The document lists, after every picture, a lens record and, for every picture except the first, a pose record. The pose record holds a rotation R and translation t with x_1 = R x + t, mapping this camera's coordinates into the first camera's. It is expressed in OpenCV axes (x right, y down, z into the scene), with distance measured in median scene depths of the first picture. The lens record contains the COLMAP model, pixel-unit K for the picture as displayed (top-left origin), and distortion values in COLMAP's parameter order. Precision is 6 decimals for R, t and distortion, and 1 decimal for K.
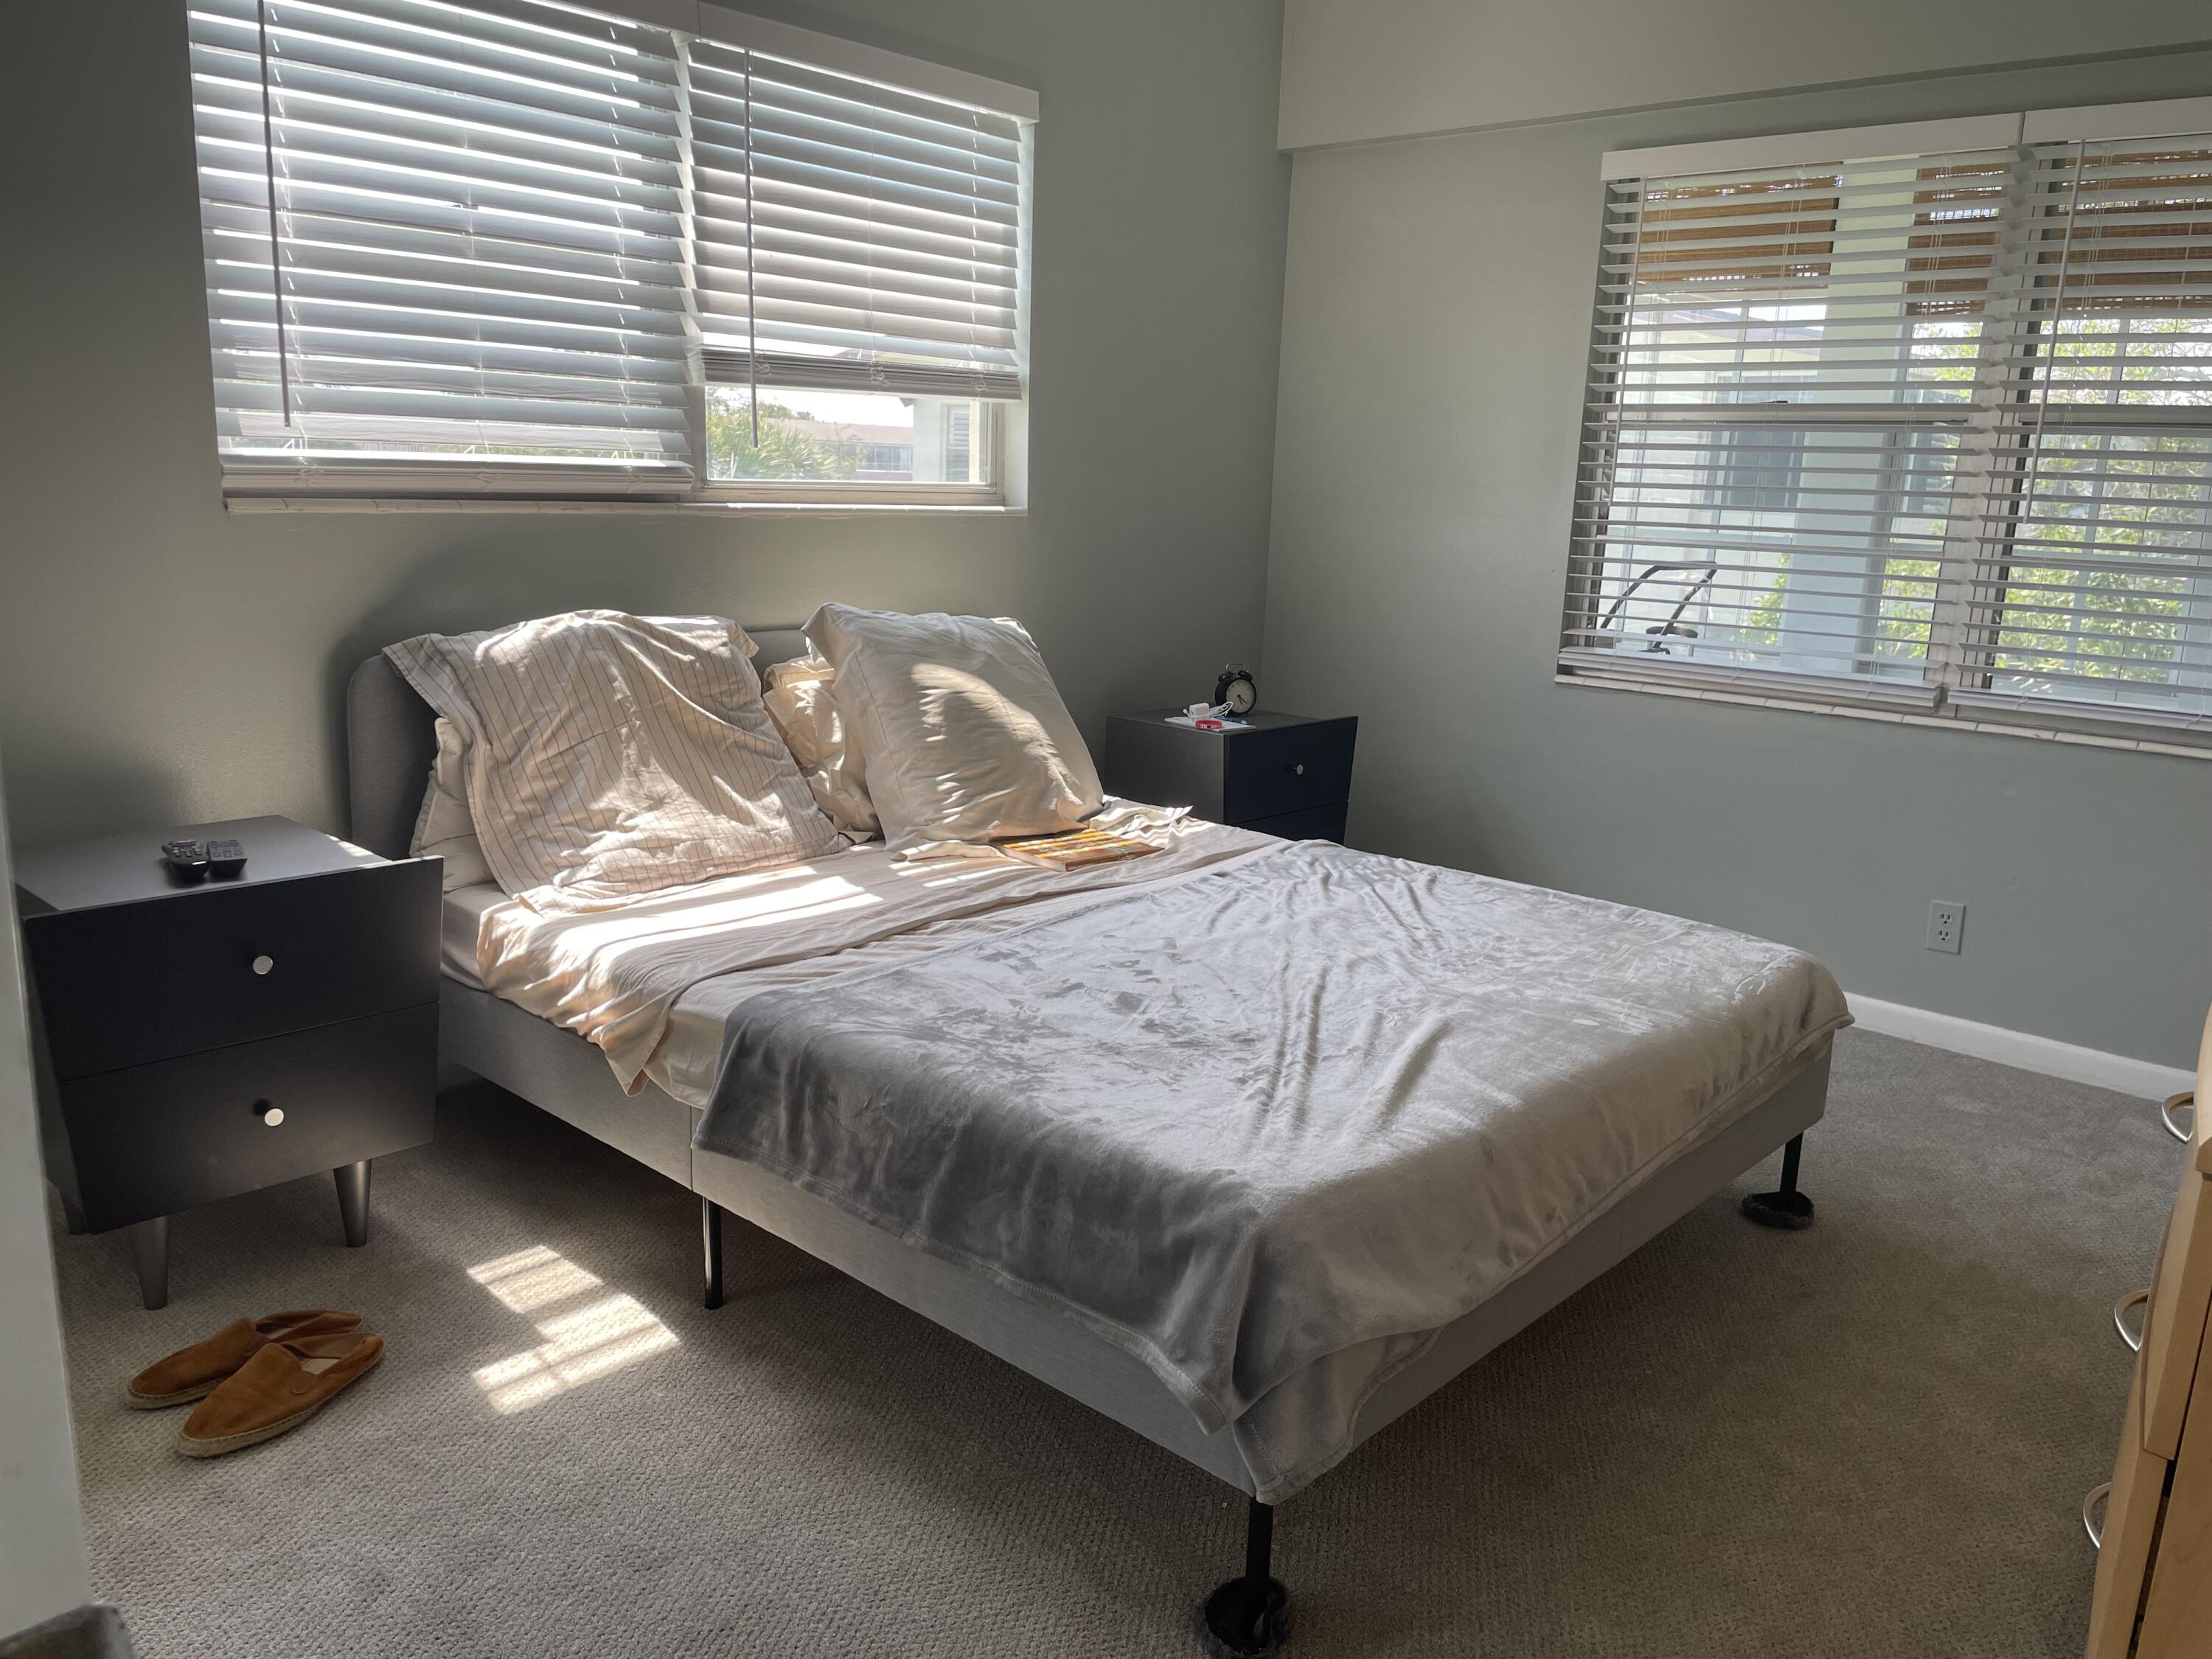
lens RADIAL K [[1638.8, 0, 1106.0], [0, 1638.8, 829.5], [0, 0, 1]] dist [0.002874, -0.099259]
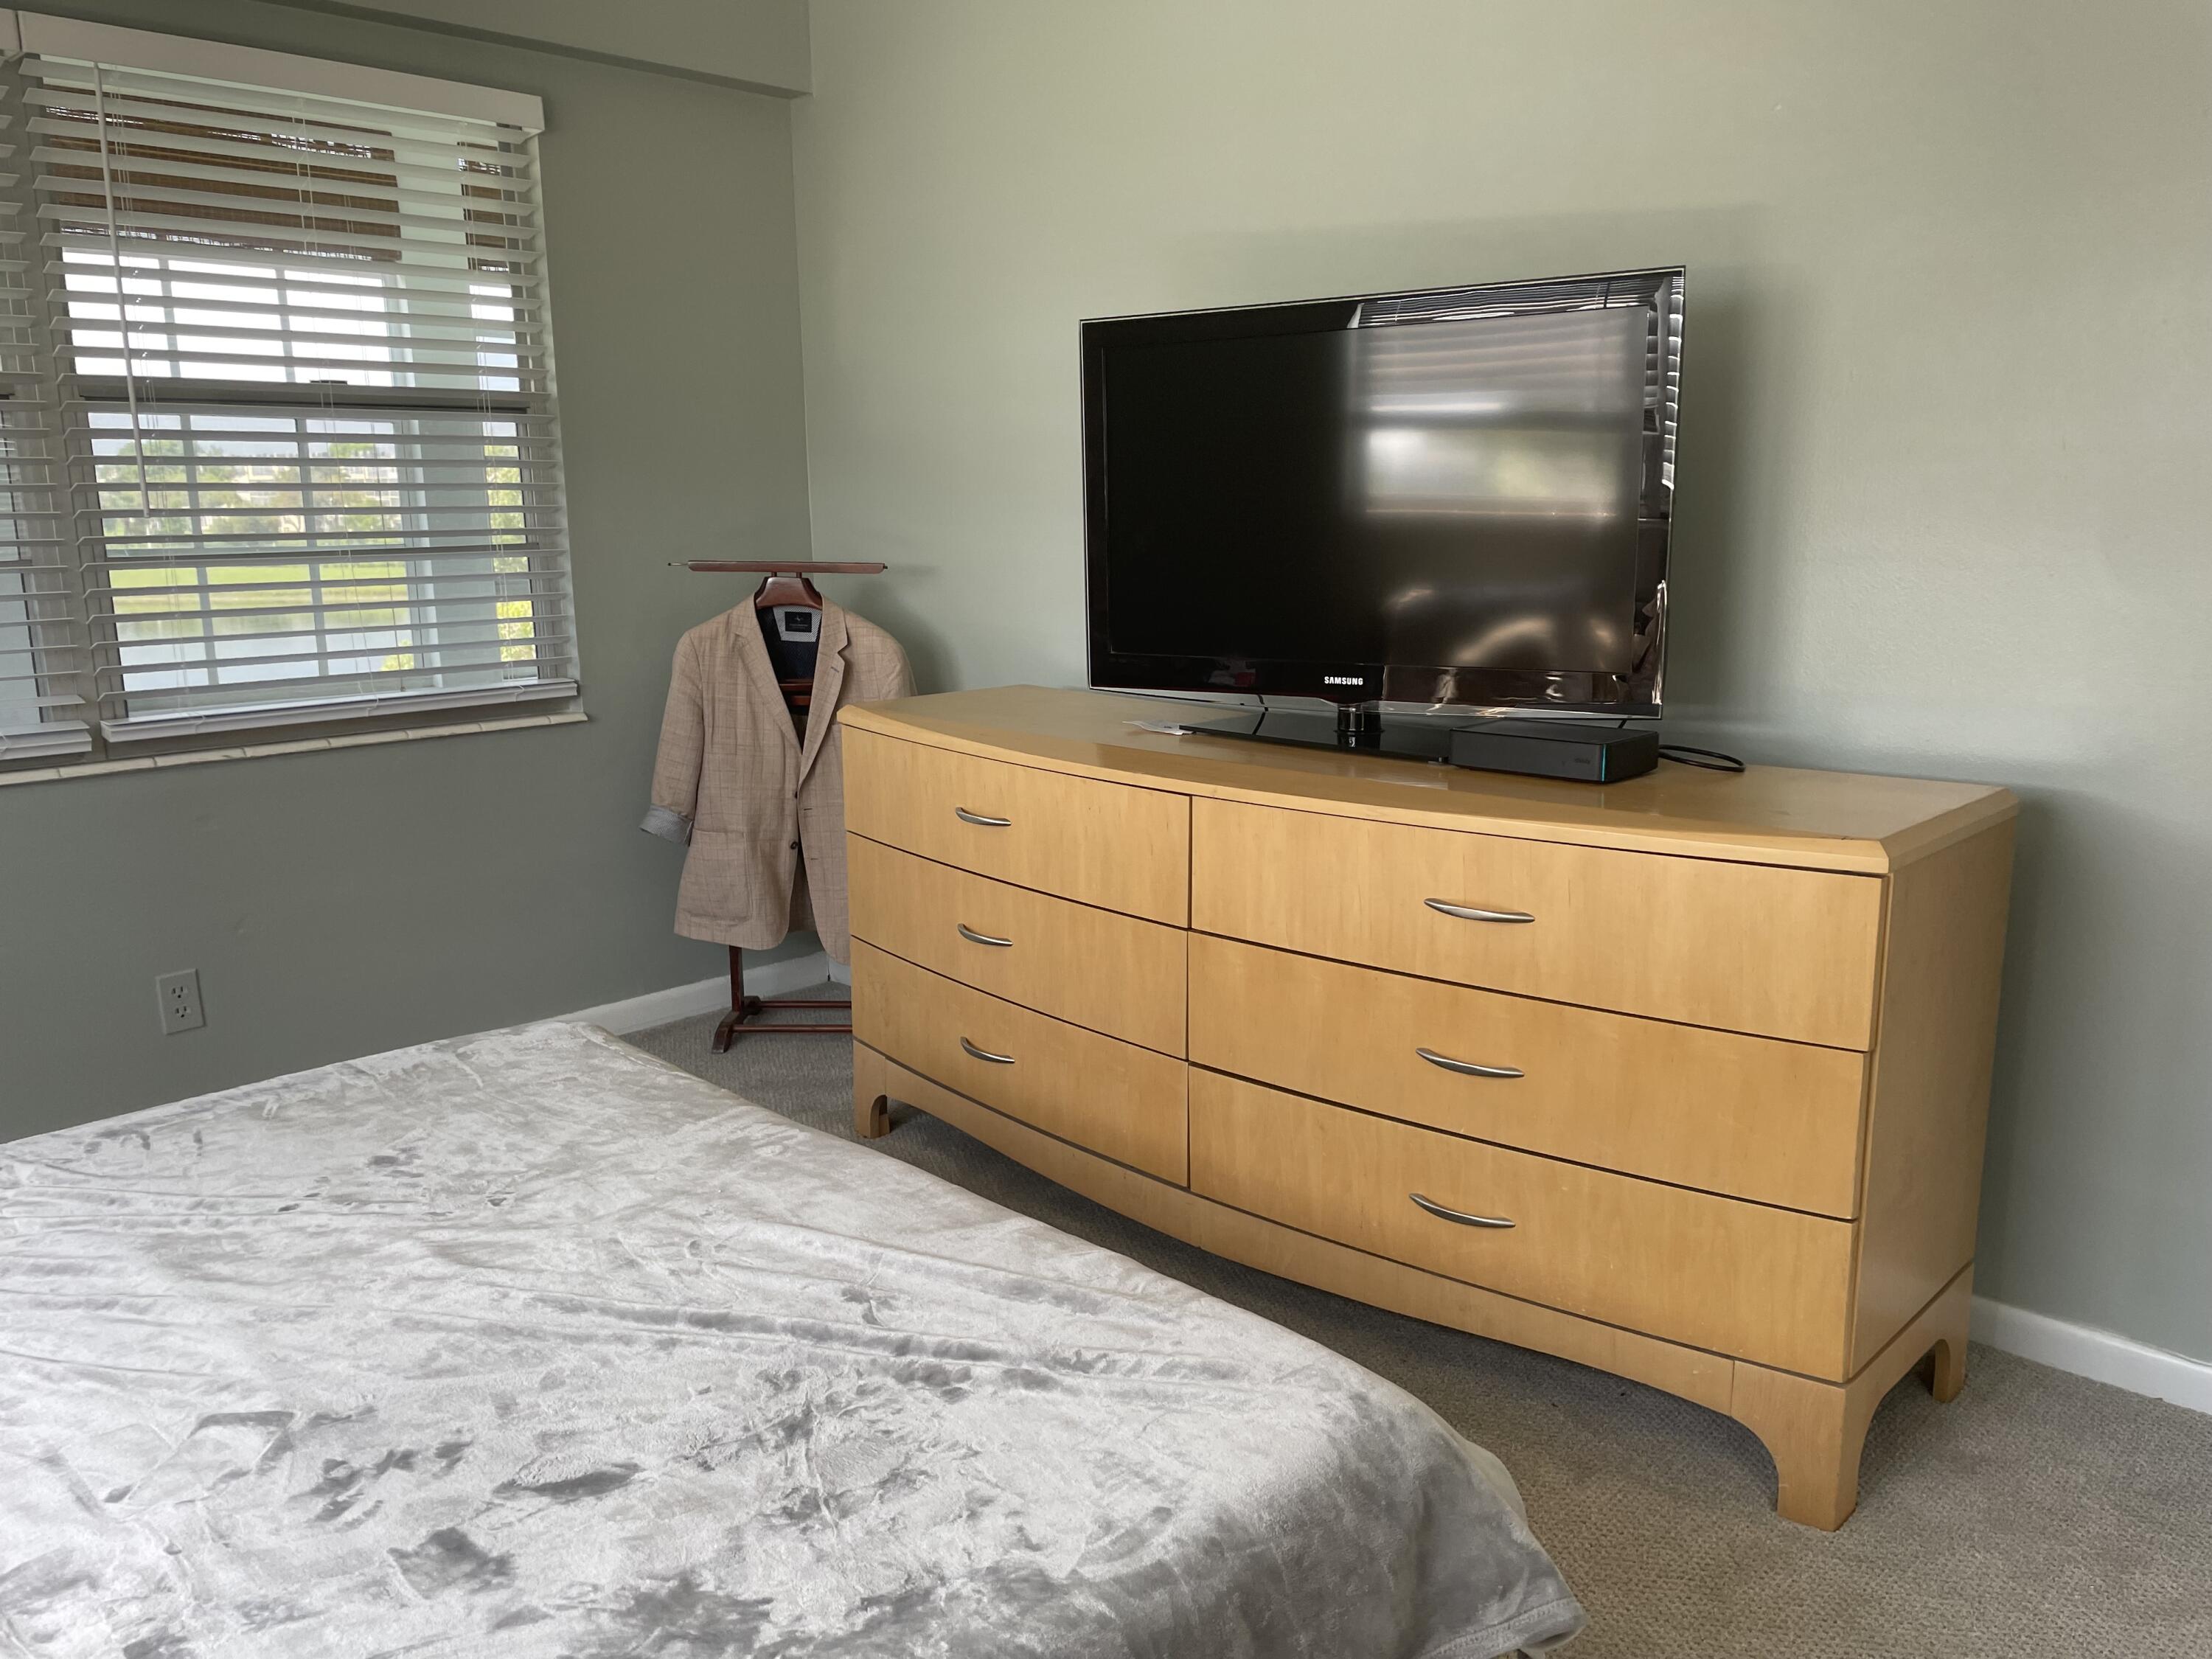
lens RADIAL K [[1630.1, 0, 1107.3], [0, 1630.1, 790.9], [0, 0, 1]] dist [0.003560, 0.001002]
pose [[0.021033, -0.213342, 0.976751, -0.393208], [0.216399, 0.954779, 0.203883, -0.156903], [-0.976079, 0.207079, 0.066248, 0.635471]]
